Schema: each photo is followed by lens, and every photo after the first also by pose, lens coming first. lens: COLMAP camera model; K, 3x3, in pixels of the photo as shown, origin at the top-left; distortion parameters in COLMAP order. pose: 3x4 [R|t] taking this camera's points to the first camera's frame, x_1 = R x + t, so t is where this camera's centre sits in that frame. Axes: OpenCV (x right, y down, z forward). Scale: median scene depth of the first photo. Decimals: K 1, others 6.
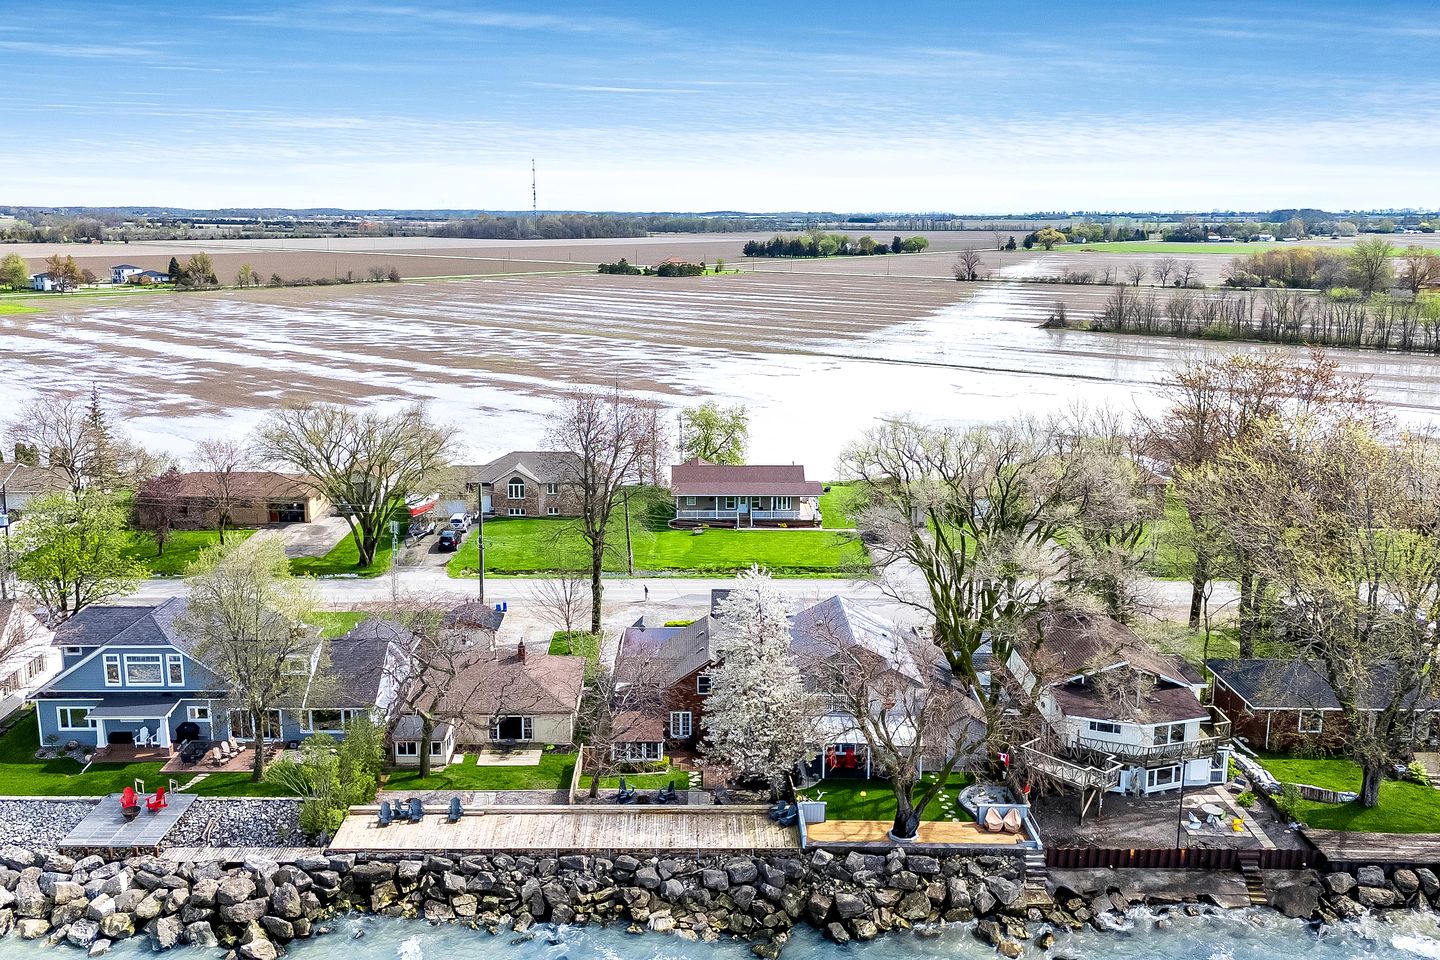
lens RADIAL K [[1251.6, 0, 712.2], [0, 1251.6, 479.9], [0, 0, 1]] dist [0.057608, -0.051257]
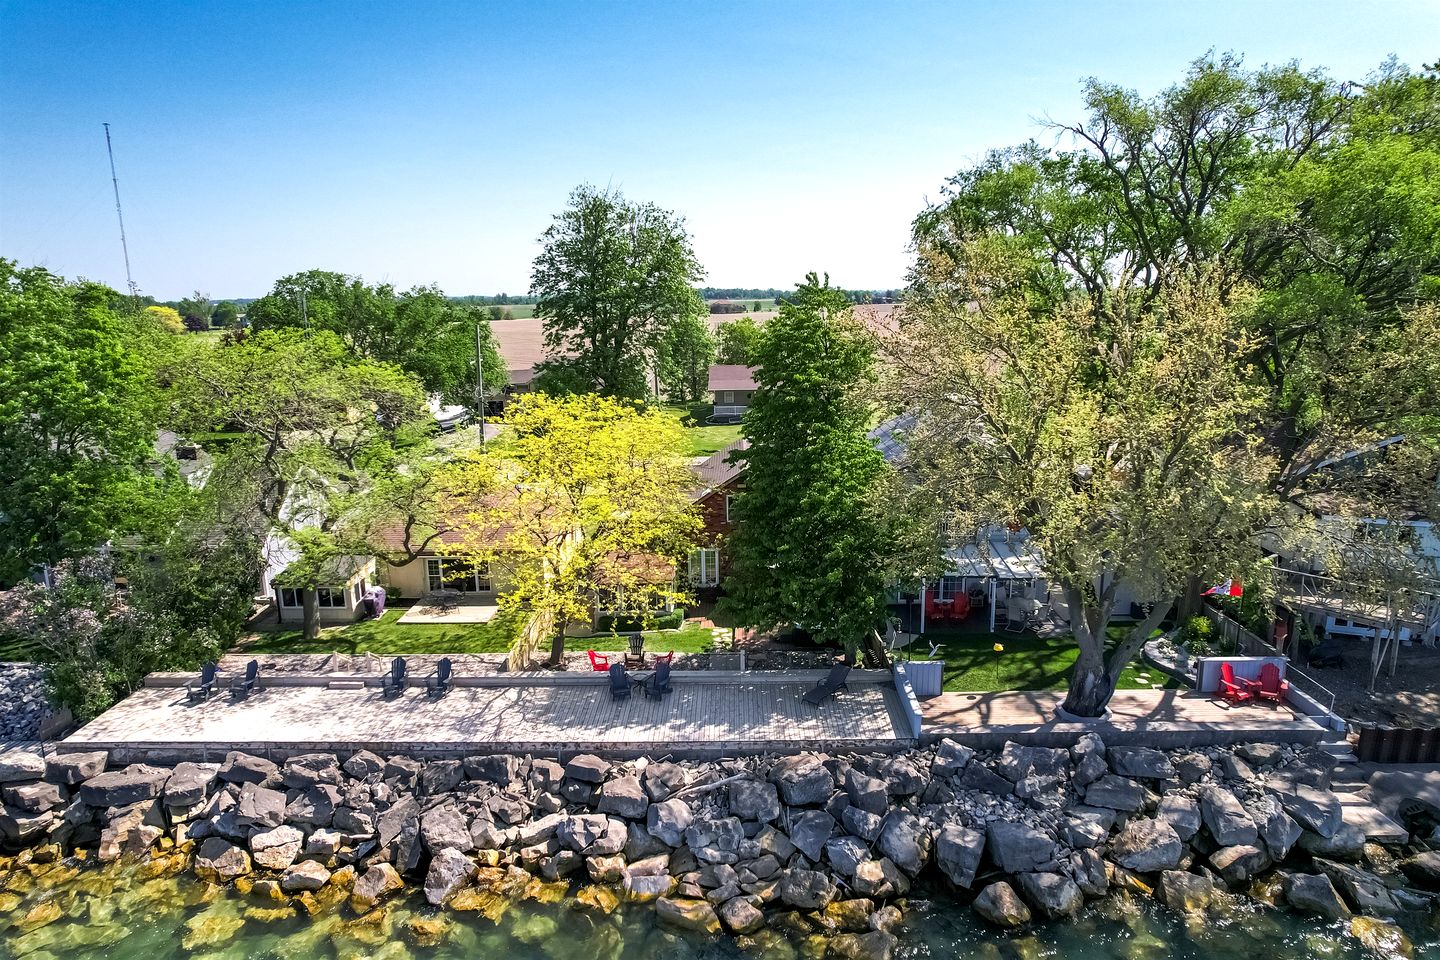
lens RADIAL K [[902.4, 0, 734.1], [0, 902.4, 477.4], [0, 0, 1]] dist [-0.051234, 0.031005]
pose [[0.999587, -0.017592, -0.022717, 0.004757], [0.017287, 0.999759, -0.013552, 0.170354], [0.022950, 0.013154, 0.999650, 0.563100]]
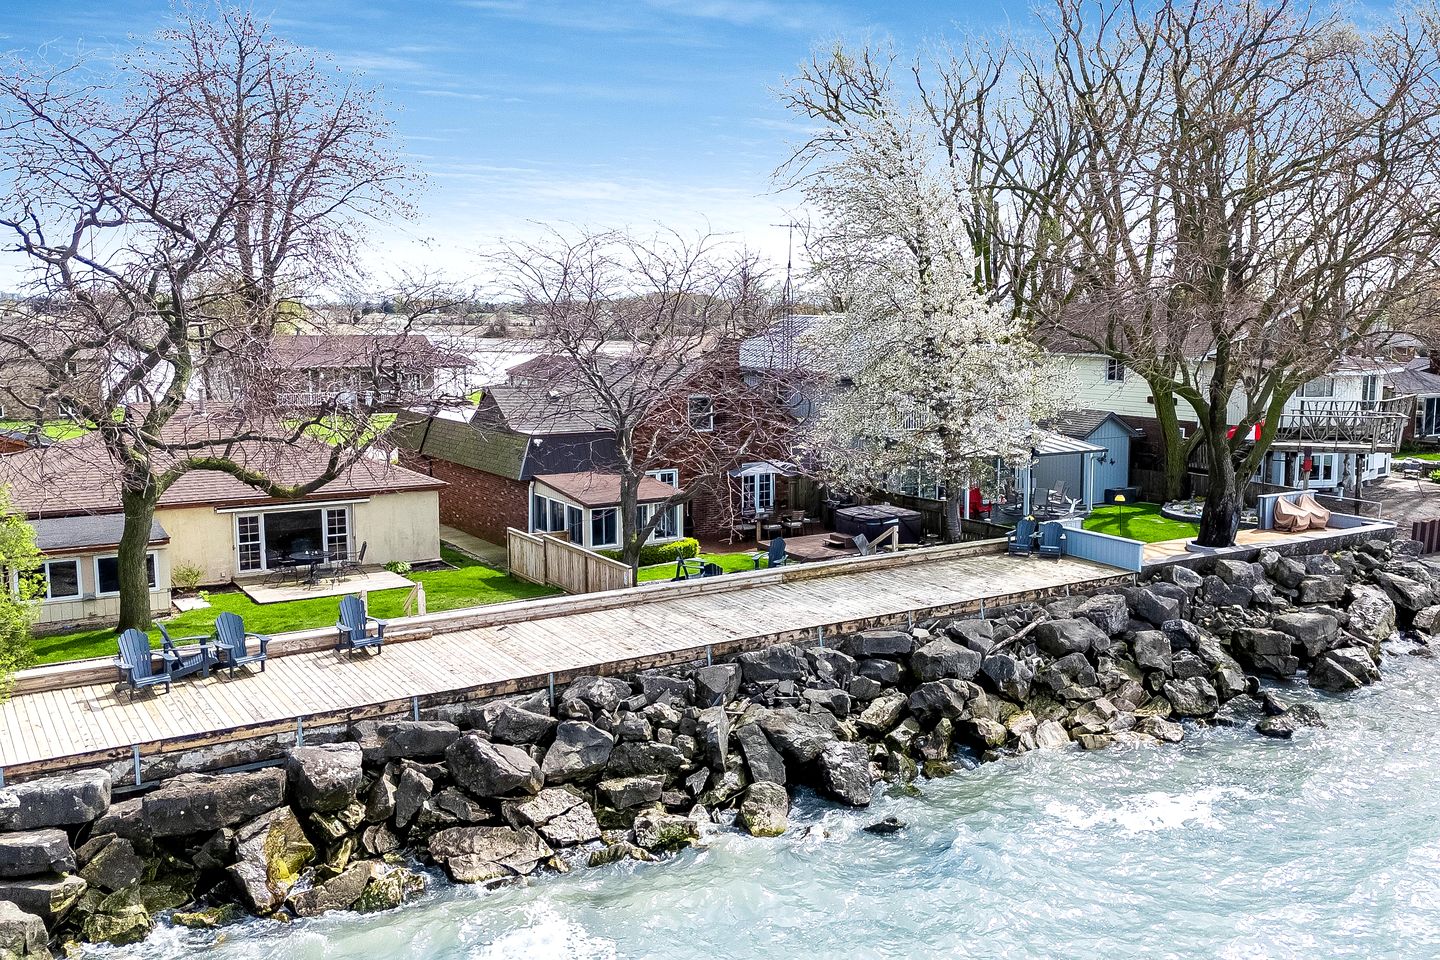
lens RADIAL K [[1246.2, 0, 840.8], [0, 1246.2, 466.5], [0, 0, 1]] dist [0.069182, -0.054881]
pose [[0.814769, -0.071032, 0.575418, -0.281887], [0.121522, 0.991344, -0.049695, 0.242216], [-0.566907, 0.110416, 0.816348, 0.608237]]
